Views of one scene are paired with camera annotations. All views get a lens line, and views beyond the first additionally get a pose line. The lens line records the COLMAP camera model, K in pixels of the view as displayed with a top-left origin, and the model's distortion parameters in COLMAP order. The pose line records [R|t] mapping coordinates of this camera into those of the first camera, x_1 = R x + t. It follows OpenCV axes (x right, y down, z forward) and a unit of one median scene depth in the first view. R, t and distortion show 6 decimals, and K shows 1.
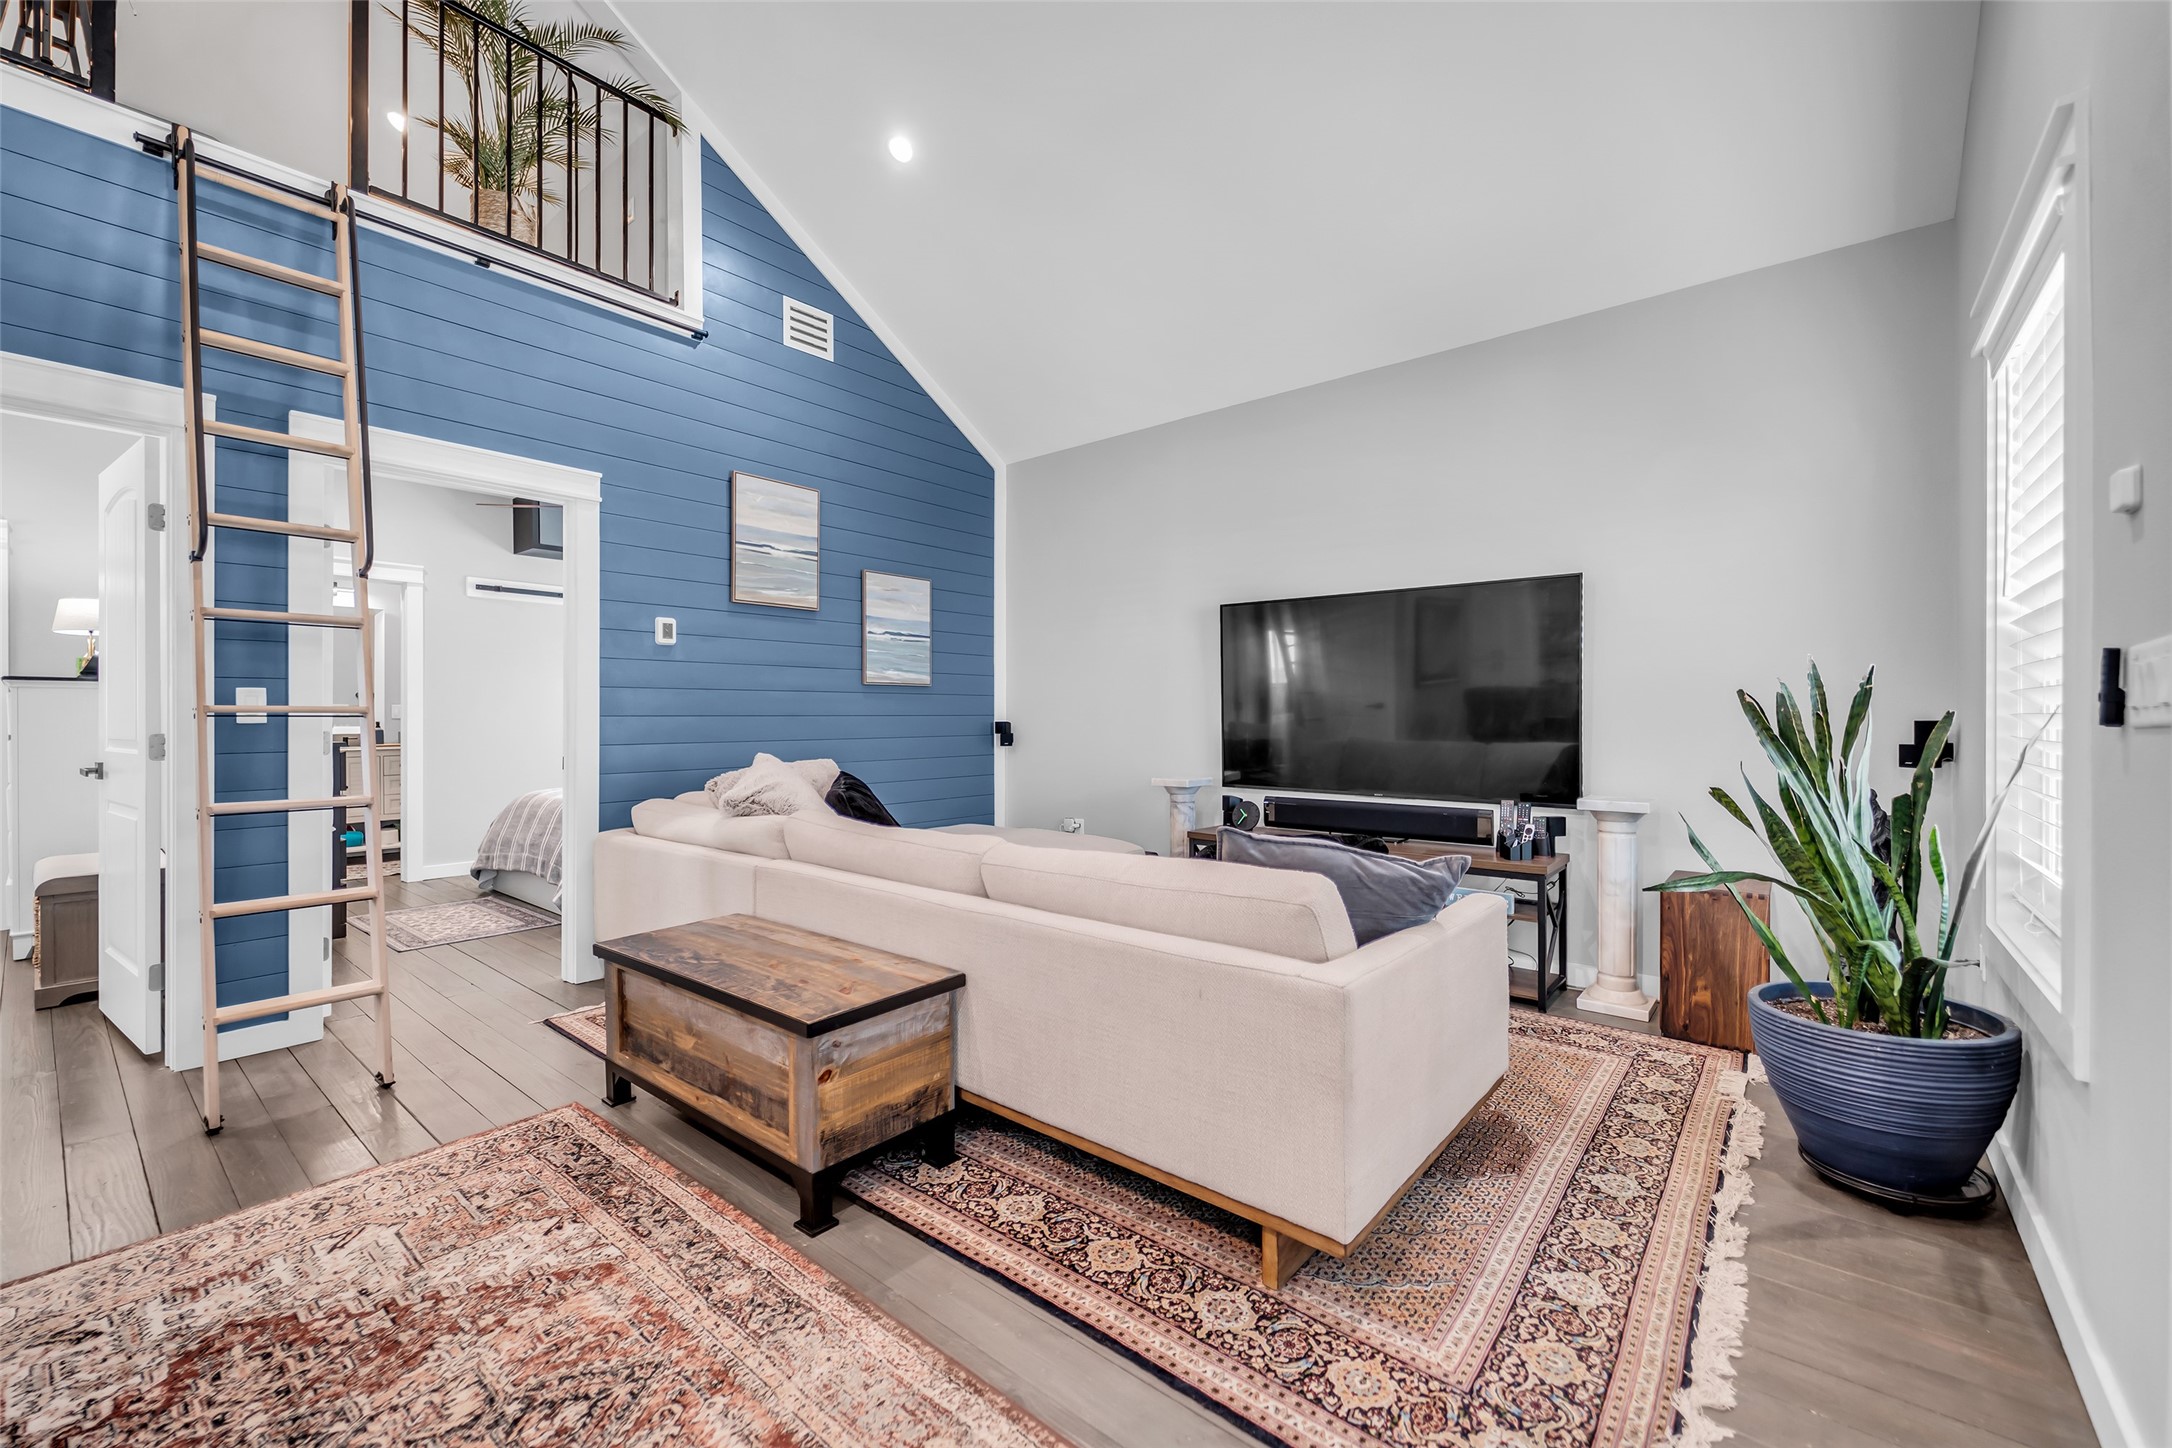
lens RADIAL K [[876.2, 0, 1072.1], [0, 876.2, 722.7], [0, 0, 1]] dist [0.006110, -0.002747]
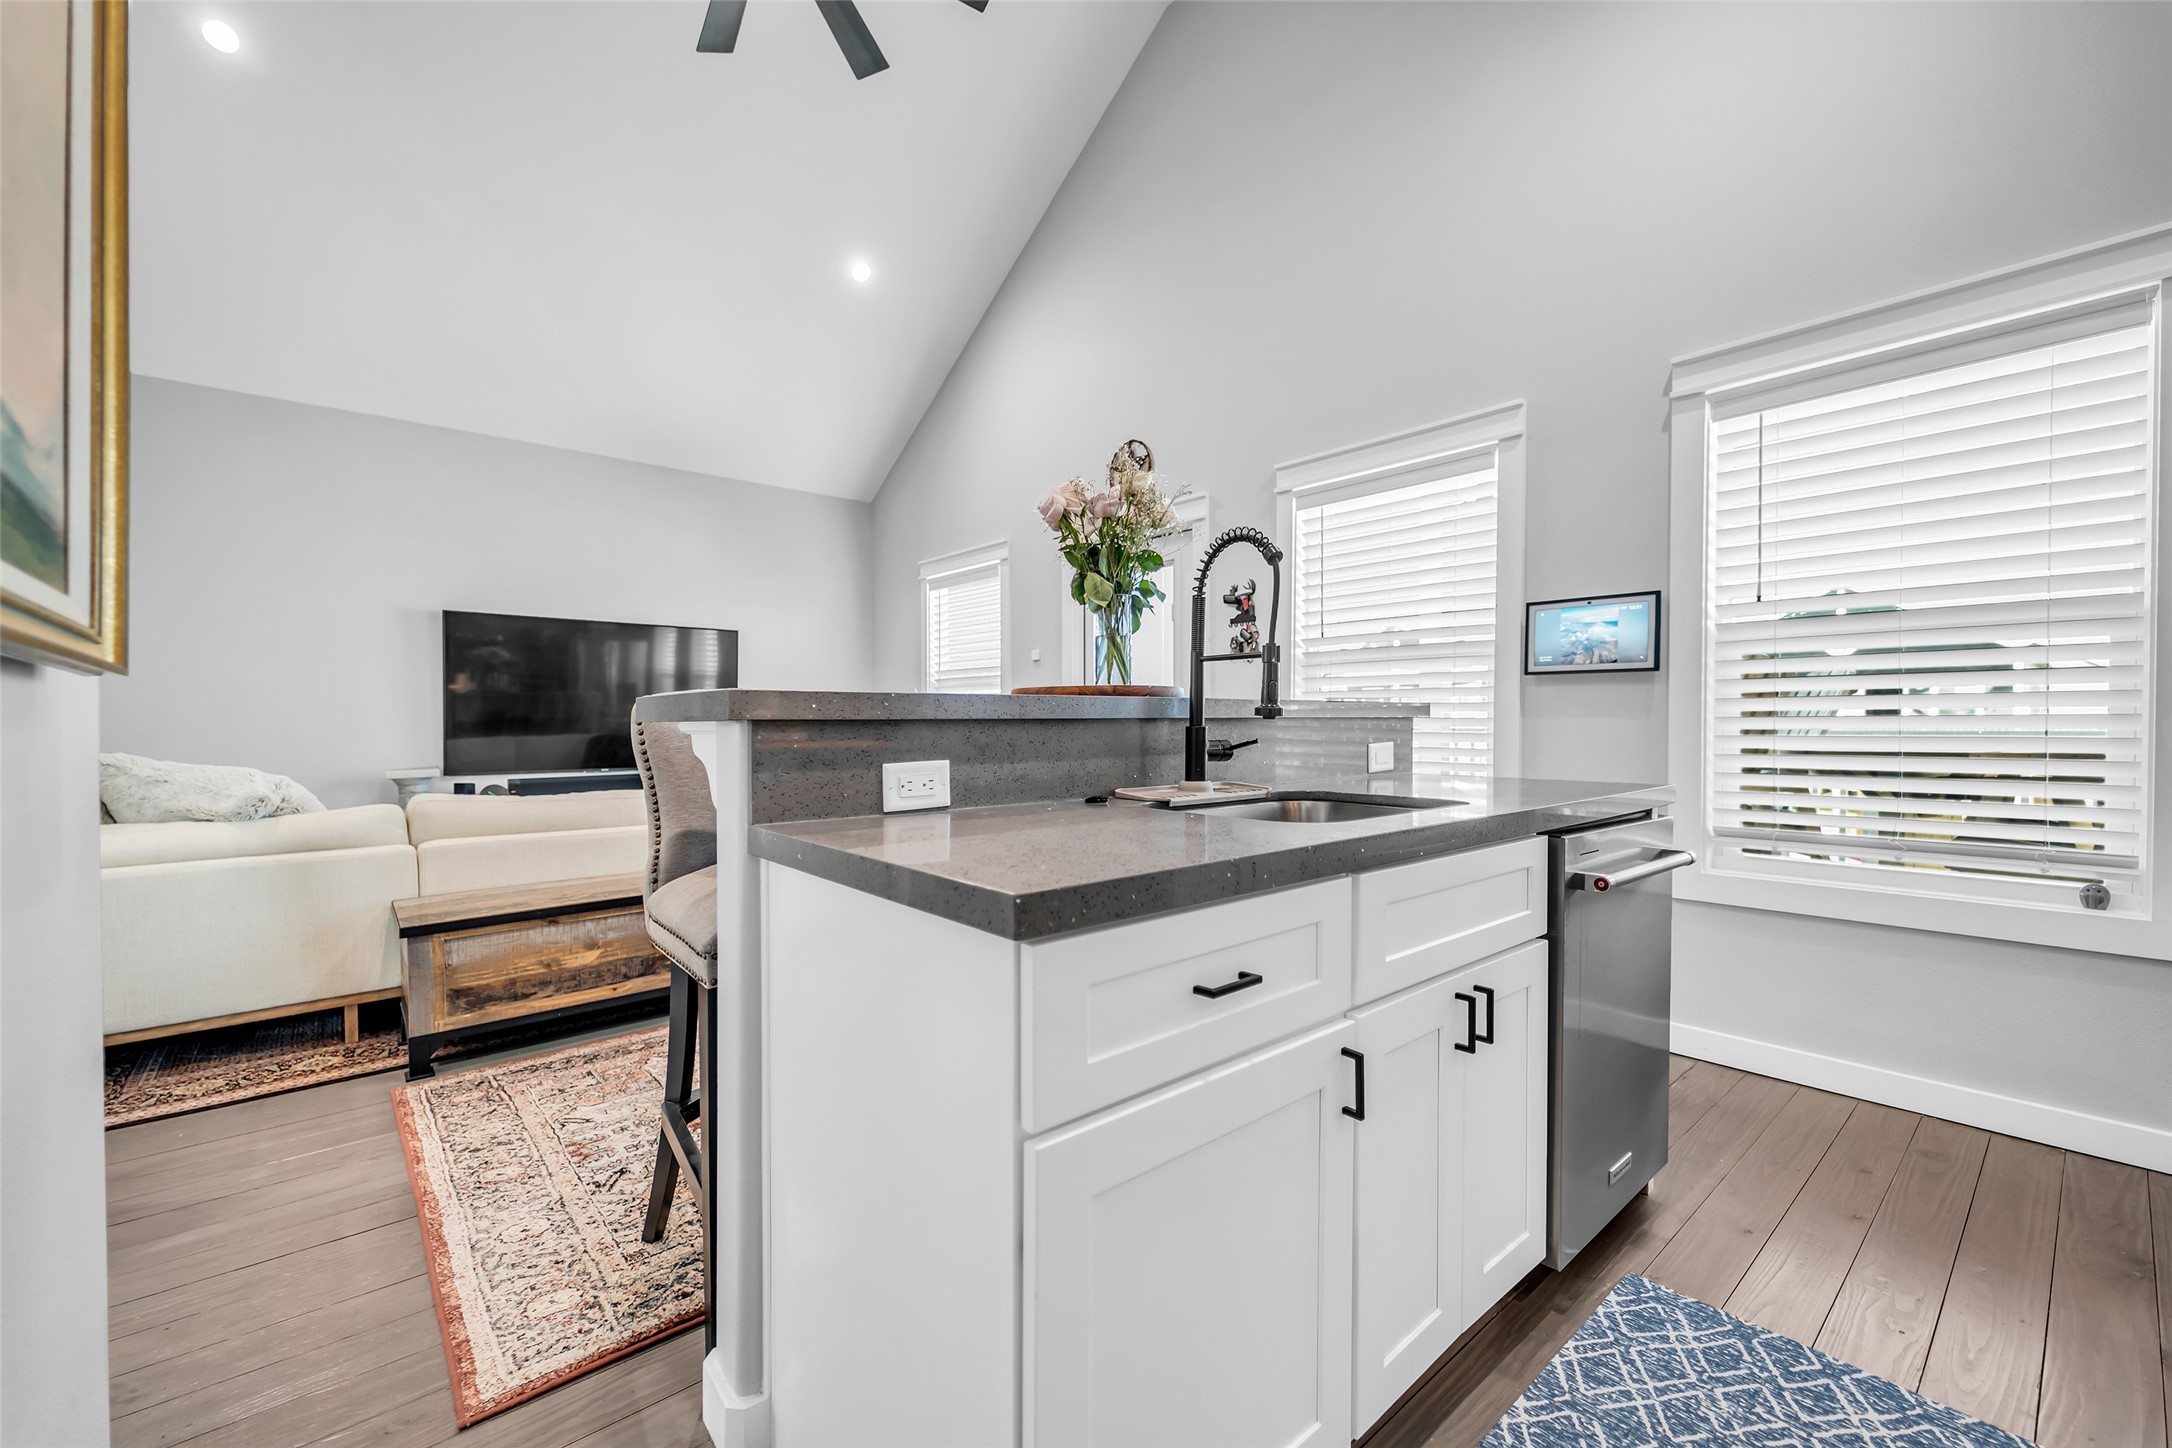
lens RADIAL K [[876.2, 0, 1067.6], [0, 876.2, 725.5], [0, 0, 1]] dist [0.006110, -0.002747]
pose [[0.186528, -0.008879, 0.982410, -1.487293], [0.010631, 0.999919, 0.007018, 0.020415], [-0.982392, 0.009135, 0.186607, 0.061838]]
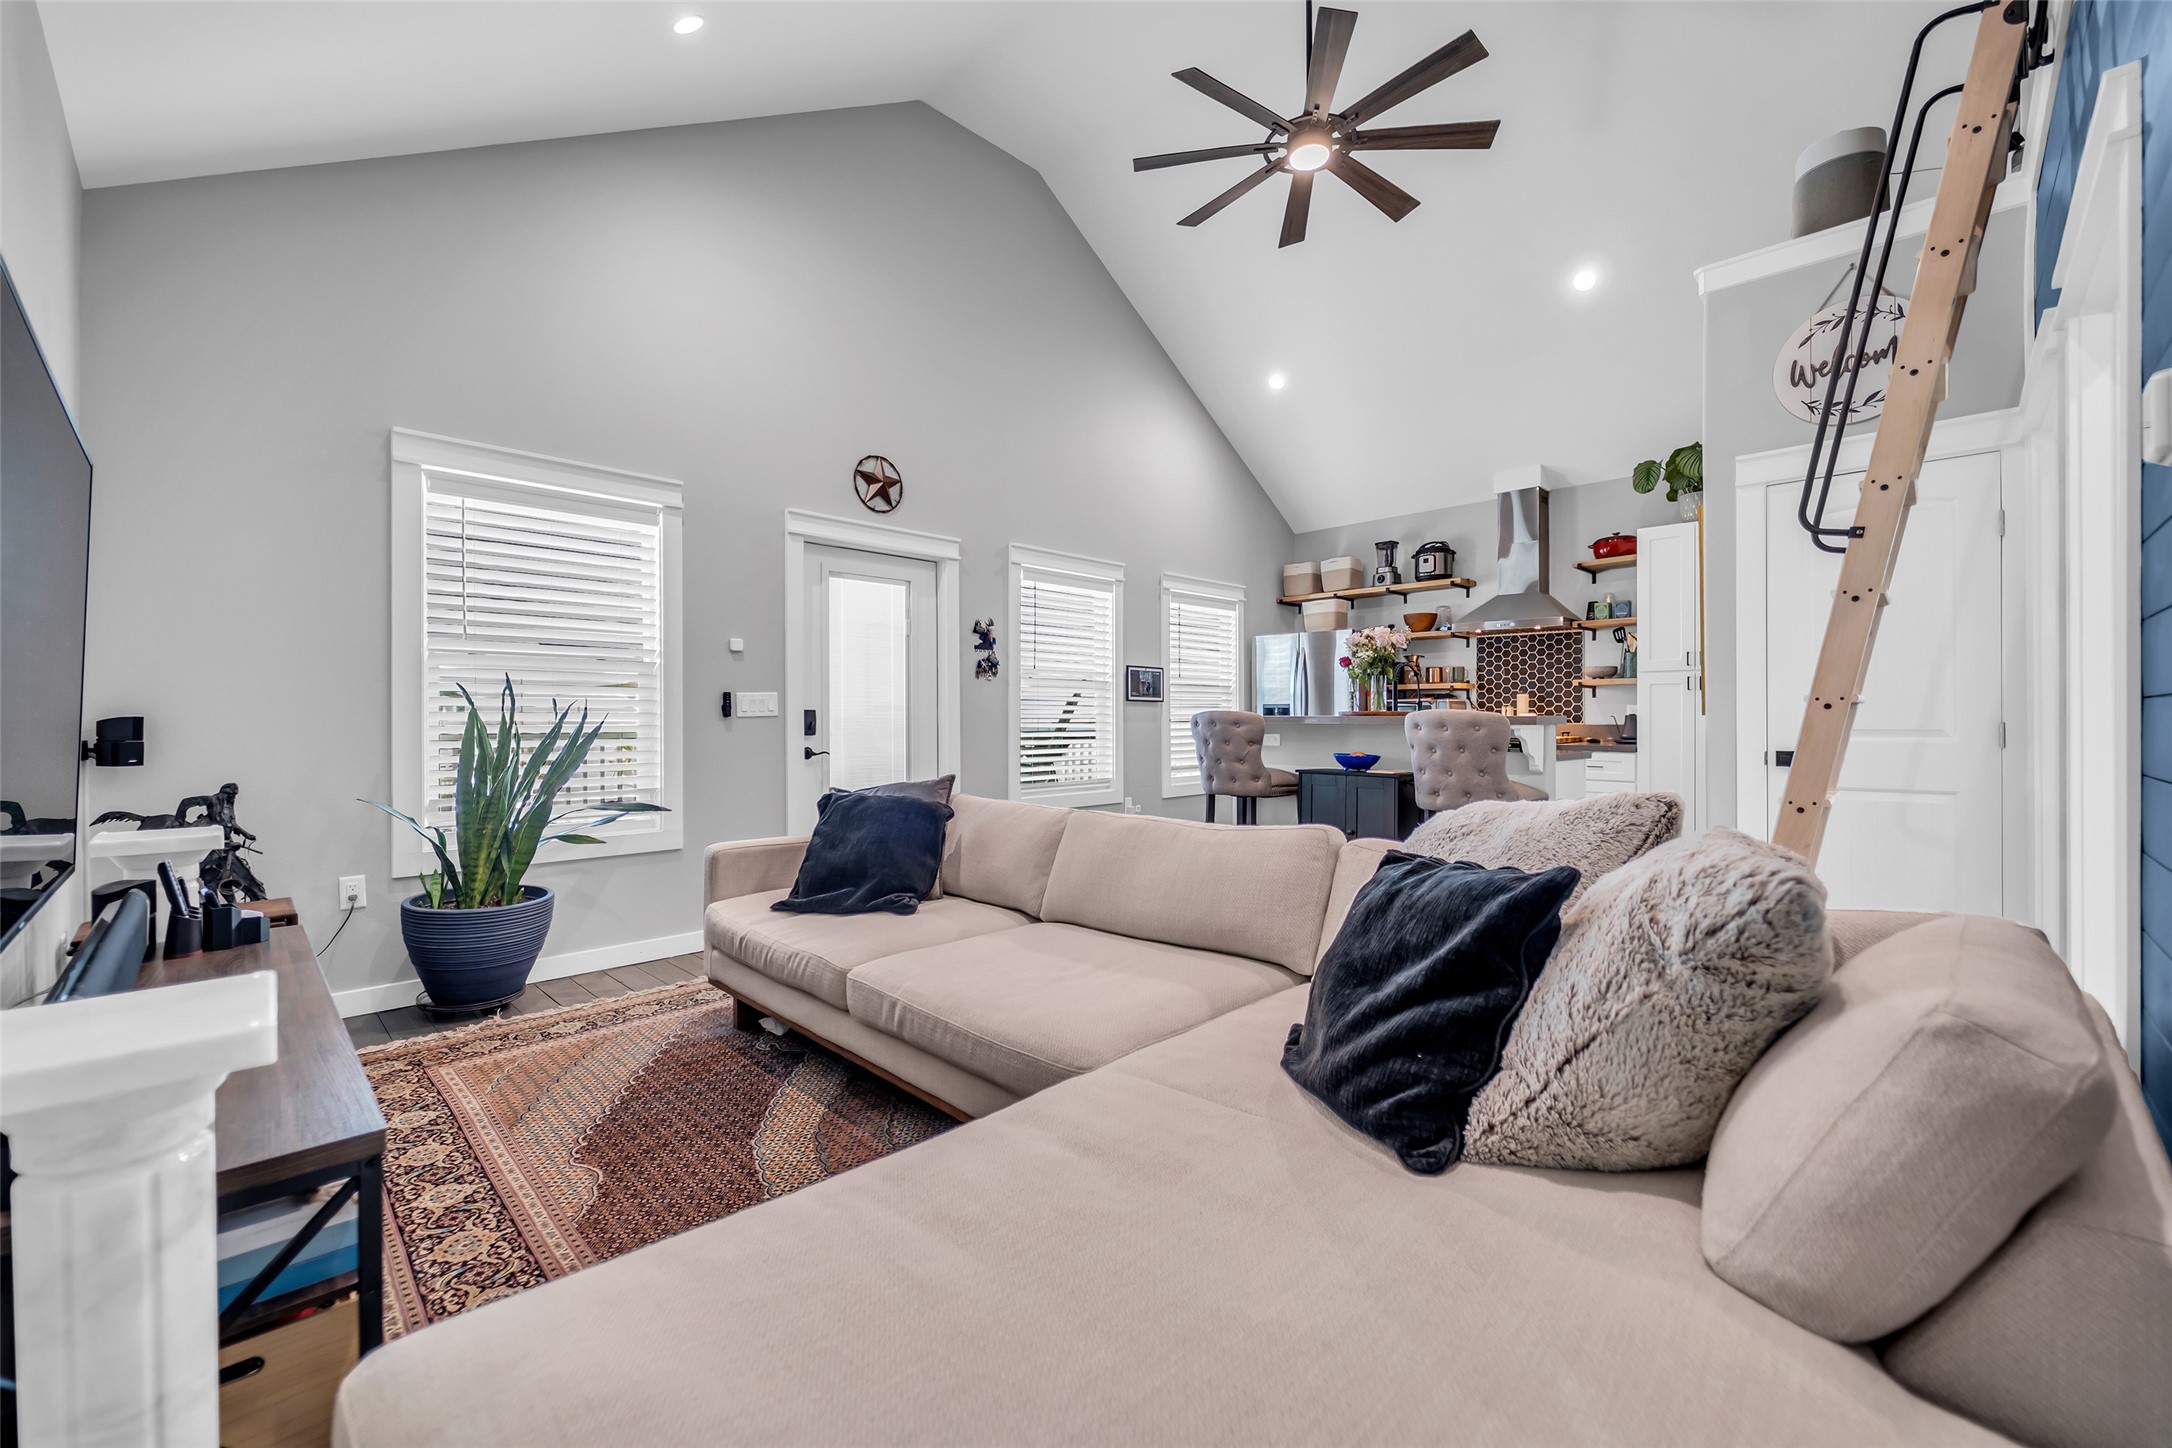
lens RADIAL K [[856.2, 0, 1082.2], [0, 856.2, 712.1], [0, 0, 1]] dist [0.001136, -0.000005]
pose [[-0.995830, 0.001204, 0.091225, -0.211665], [0.001429, 0.999996, 0.002401, -0.008300], [-0.091222, 0.002522, -0.995827, 2.175493]]
